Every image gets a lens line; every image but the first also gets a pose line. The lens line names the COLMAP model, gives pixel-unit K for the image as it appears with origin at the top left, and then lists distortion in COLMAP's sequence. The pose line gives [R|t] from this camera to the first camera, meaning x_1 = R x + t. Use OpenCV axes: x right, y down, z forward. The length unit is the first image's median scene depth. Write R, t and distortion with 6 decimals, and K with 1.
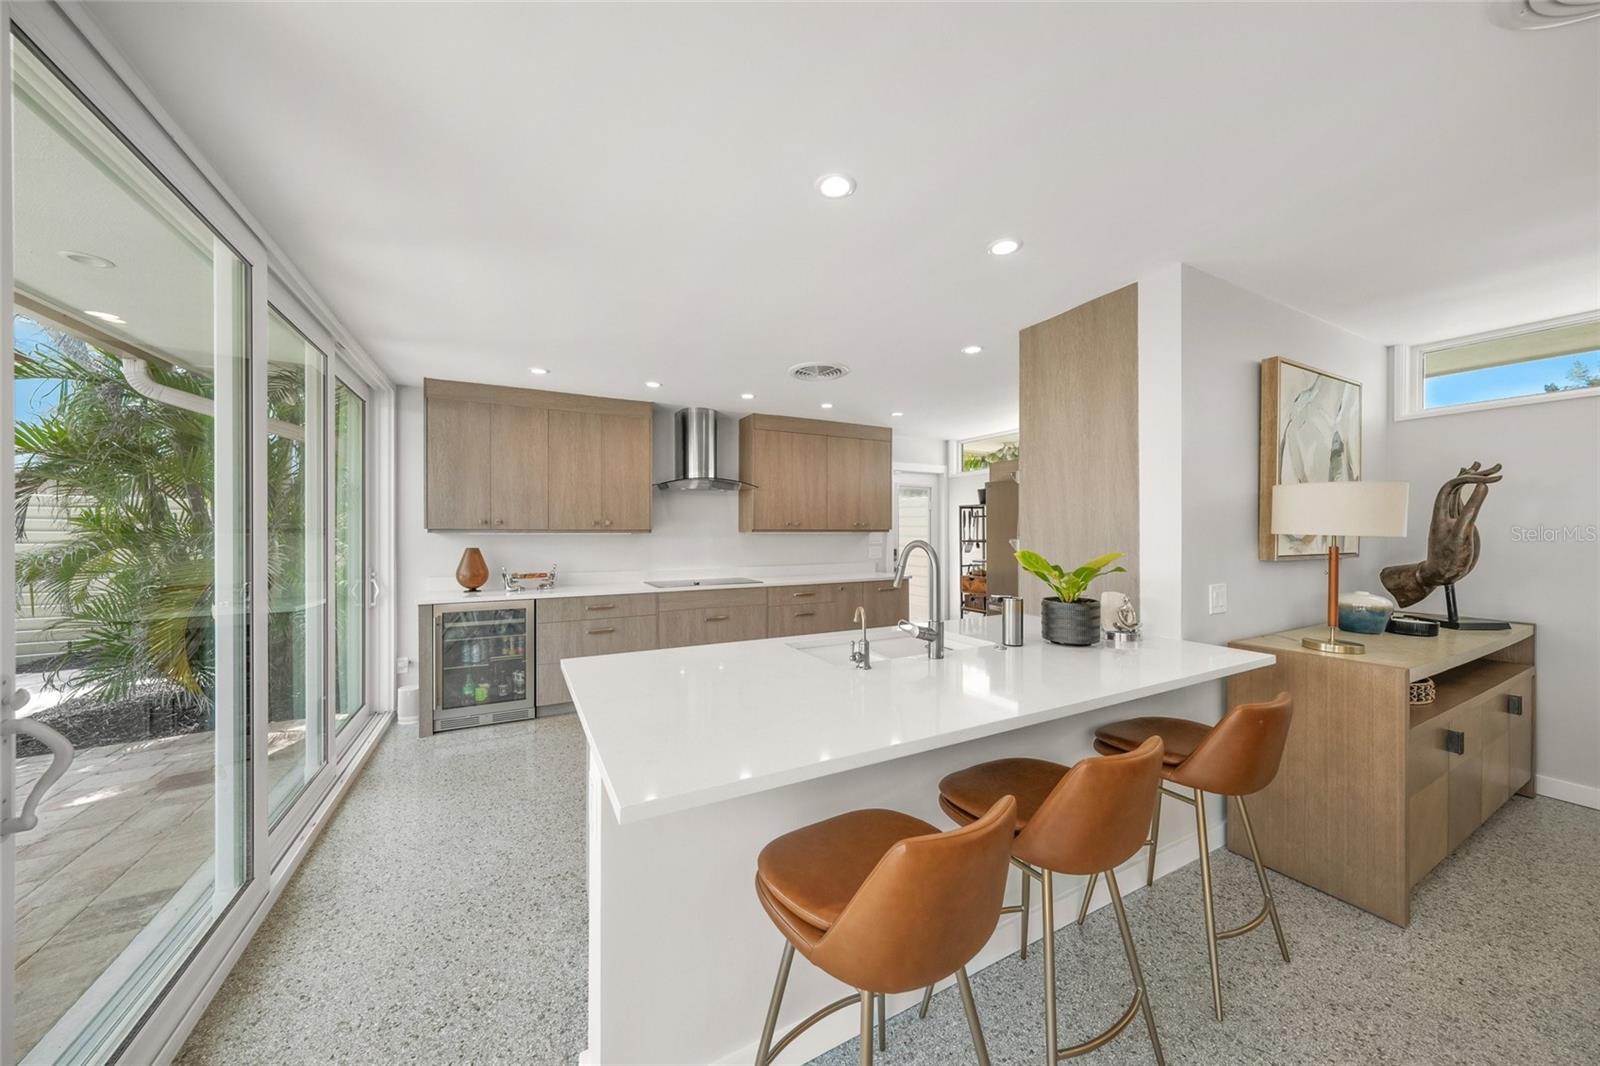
lens RADIAL K [[543.5, 0, 804.1], [0, 543.5, 530.0], [0, 0, 1]] dist [-0.001328, -0.000049]
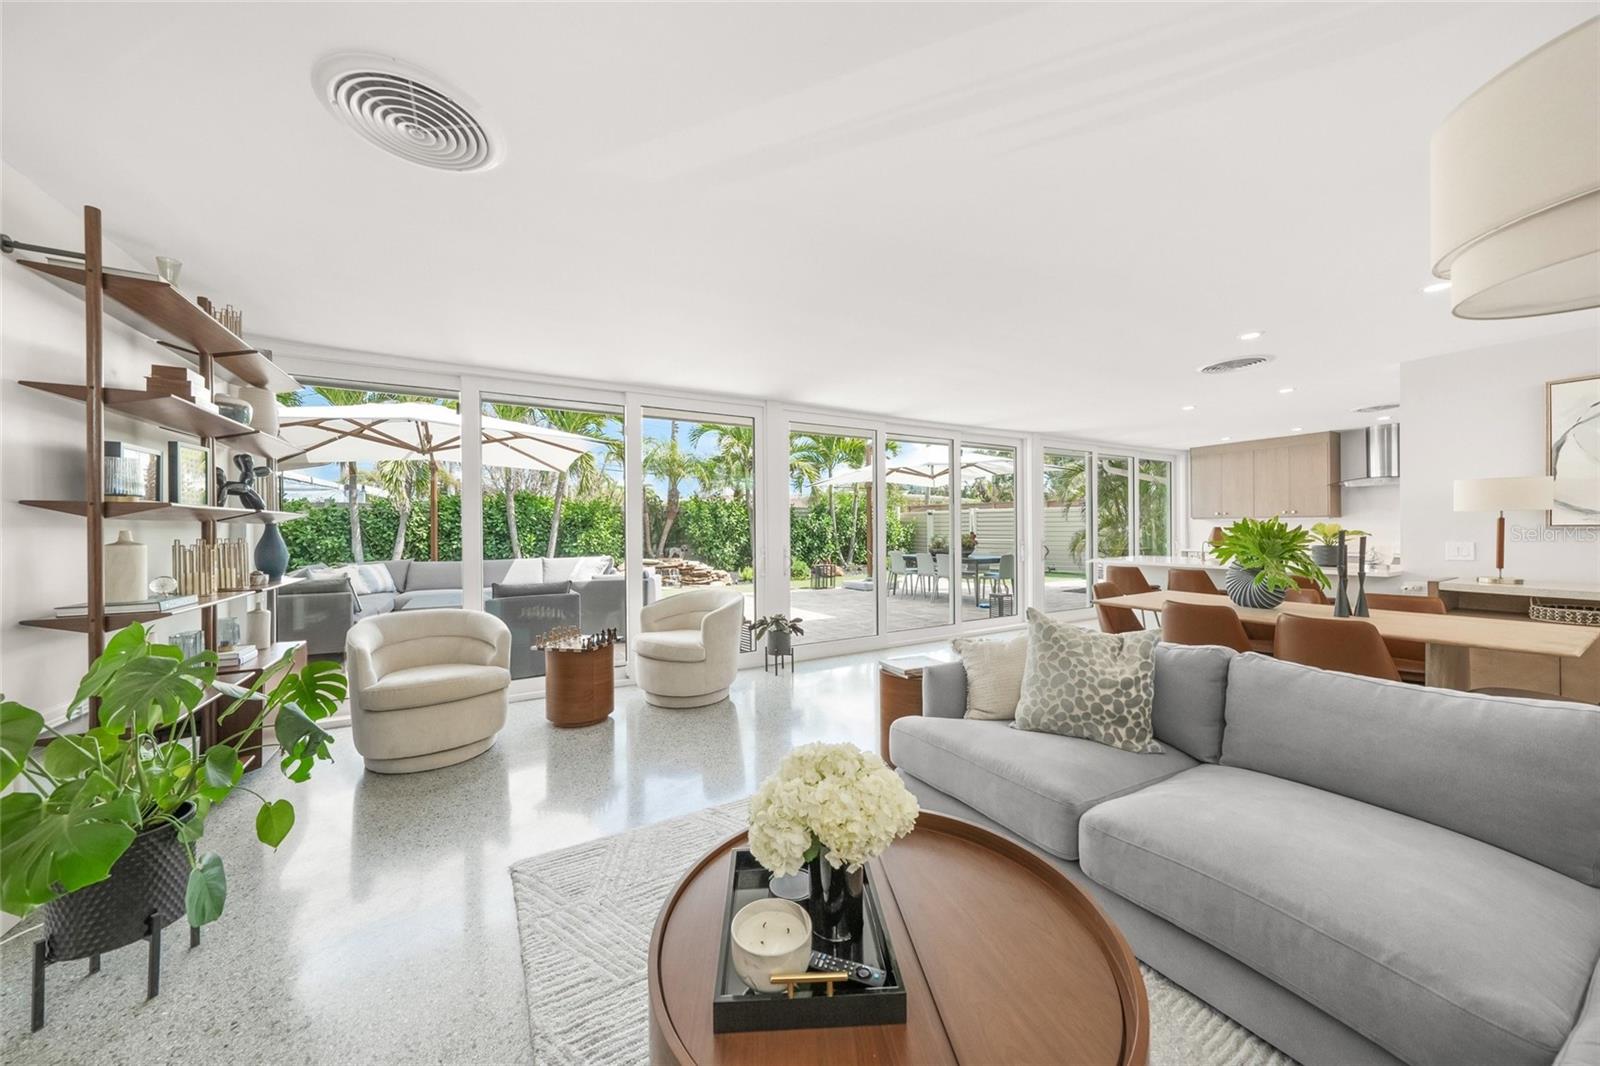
lens RADIAL K [[554.2, 0, 795.8], [0, 554.2, 529.4], [0, 0, 1]] dist [0.000249, 0.000008]
pose [[0.025098, 0.004727, -0.999674, 1.274805], [0.011998, 0.999915, 0.005029, 0.012198], [0.999613, -0.012121, 0.025039, -0.538764]]
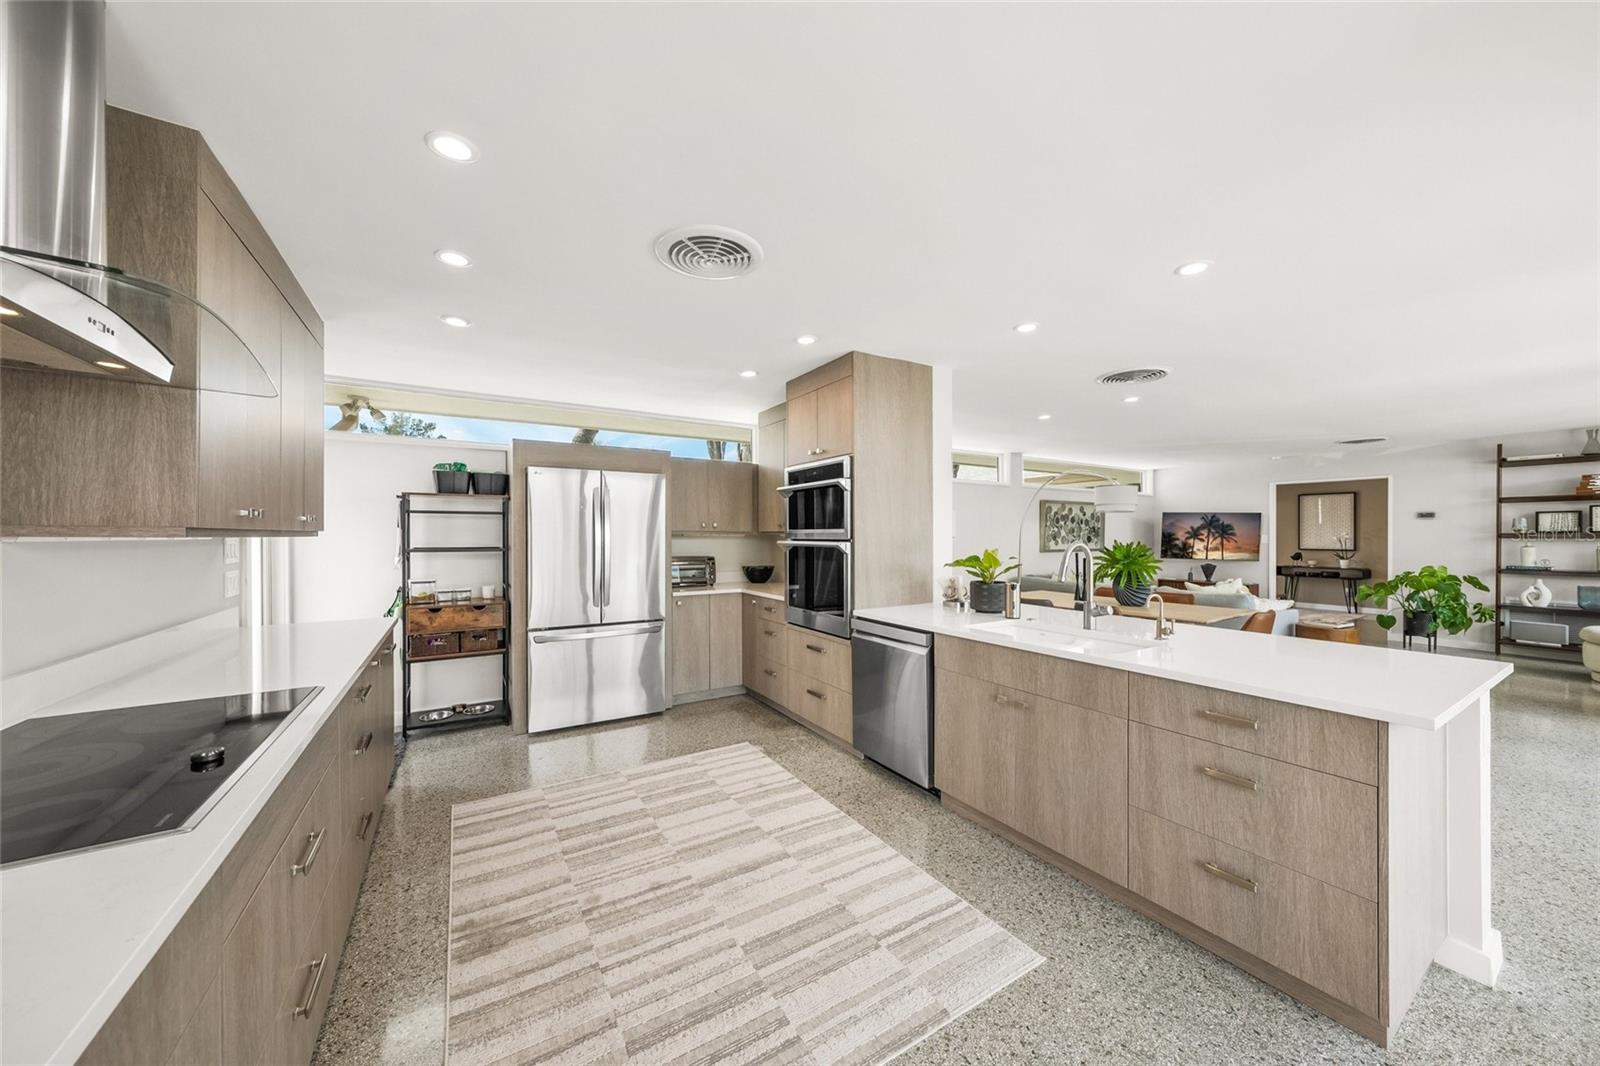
lens RADIAL K [[547.1, 0, 804.0], [0, 547.1, 537.3], [0, 0, 1]] dist [0.001520, 0.000191]
pose [[-0.063907, -0.002740, 0.997952, -0.477468], [-0.002272, 0.999994, 0.002600, 0.002819], [-0.997953, -0.002101, -0.063912, 0.804782]]
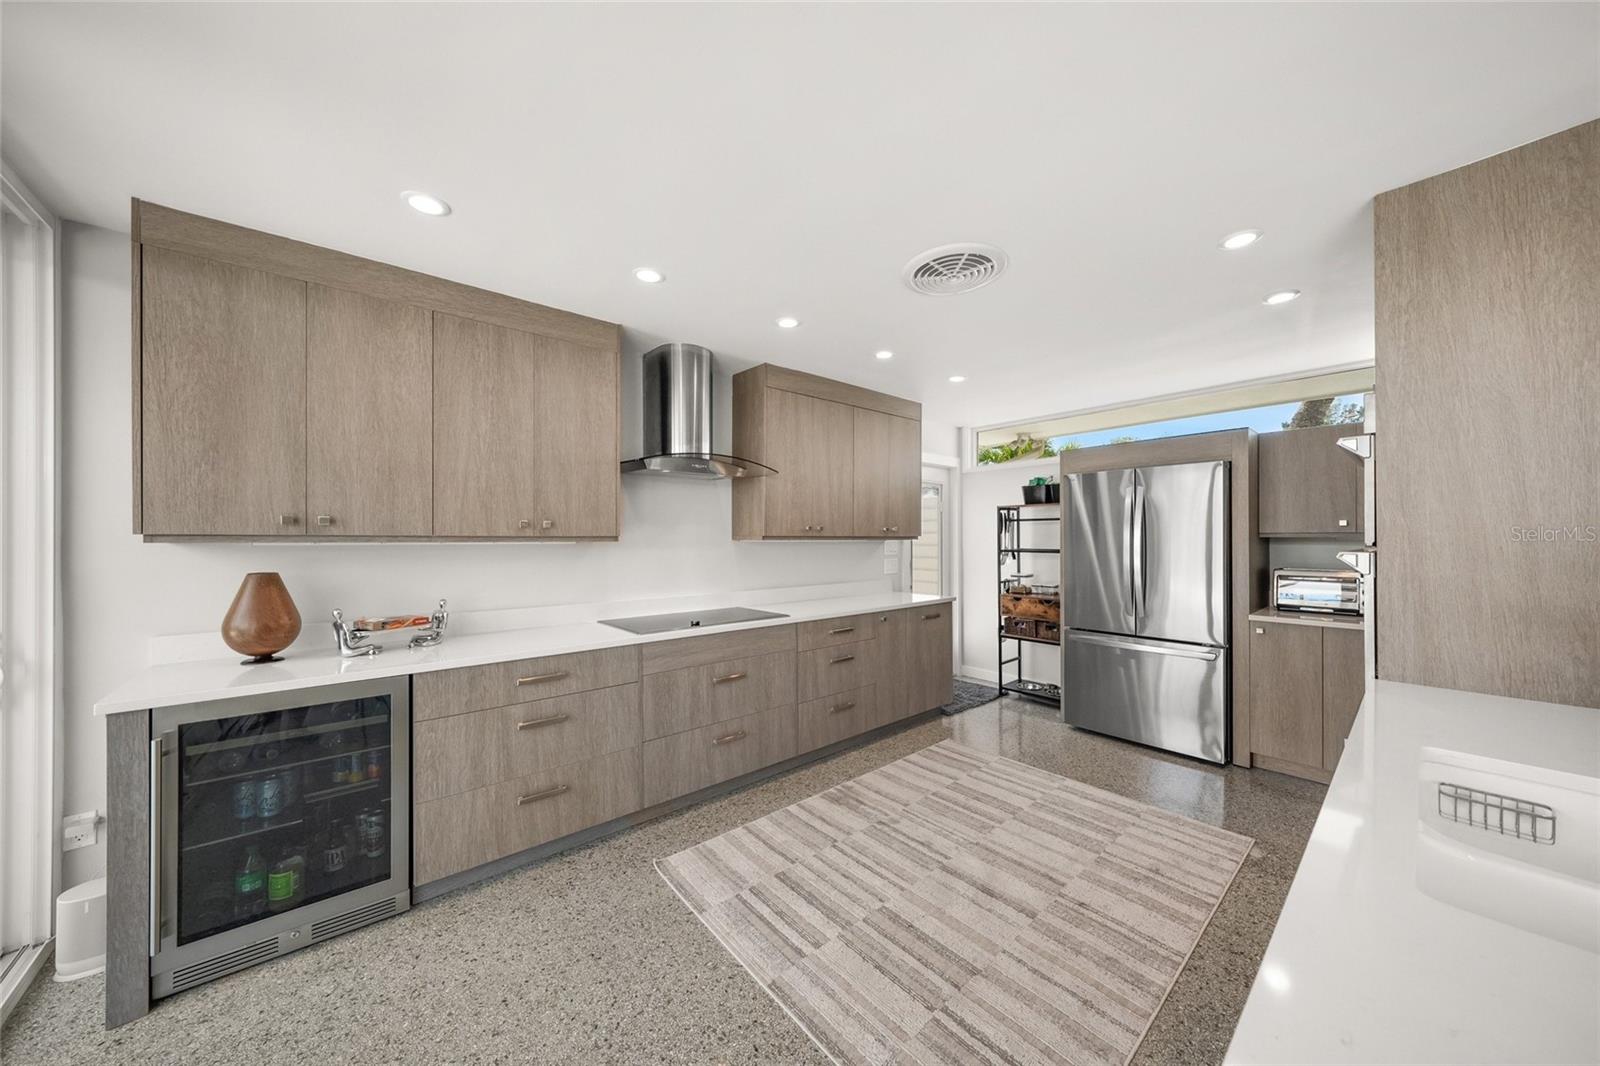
lens RADIAL K [[547.1, 0, 804.0], [0, 547.1, 537.3], [0, 0, 1]] dist [0.001520, 0.000191]
pose [[0.974651, 0.000156, 0.223733, -0.230027], [-0.000183, 1.000000, 0.000097, 0.000493], [-0.223733, -0.000136, 0.974651, 0.384138]]
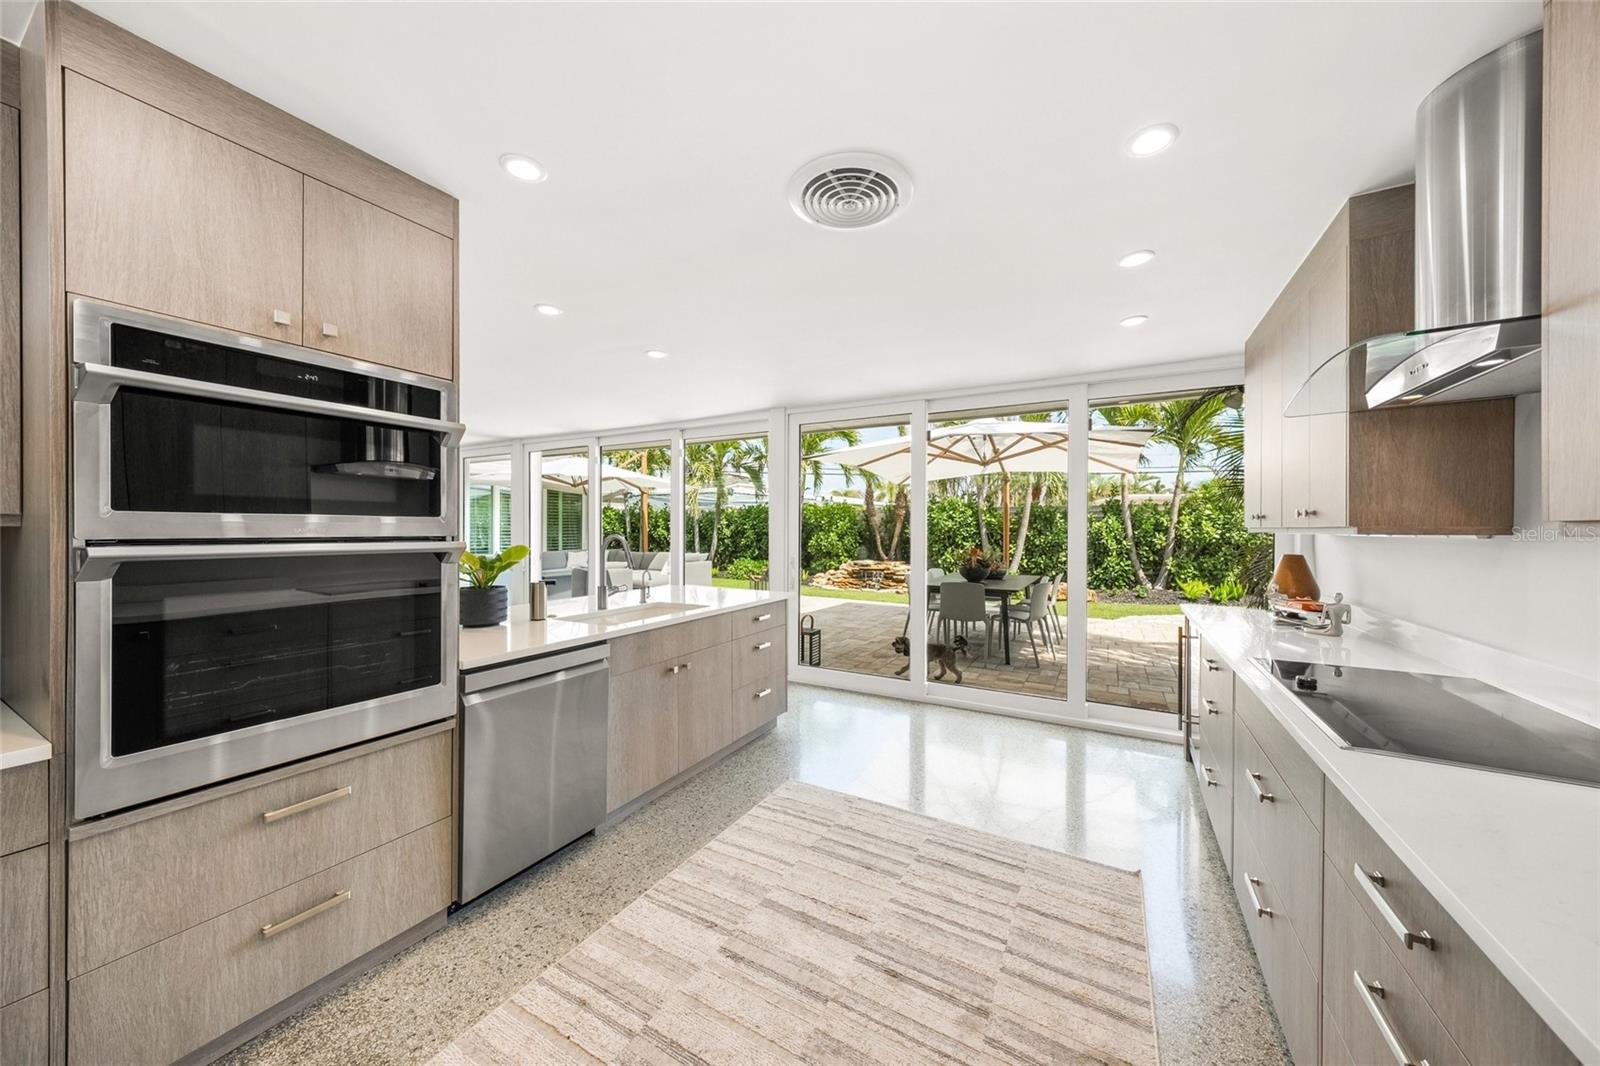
lens RADIAL K [[554.2, 0, 795.8], [0, 554.2, 529.4], [0, 0, 1]] dist [0.000249, 0.000008]
pose [[-0.847665, -0.000704, -0.530532, 0.283236], [-0.000494, 1.000000, -0.000537, 0.002308], [0.530532, -0.000193, -0.847665, 1.196392]]
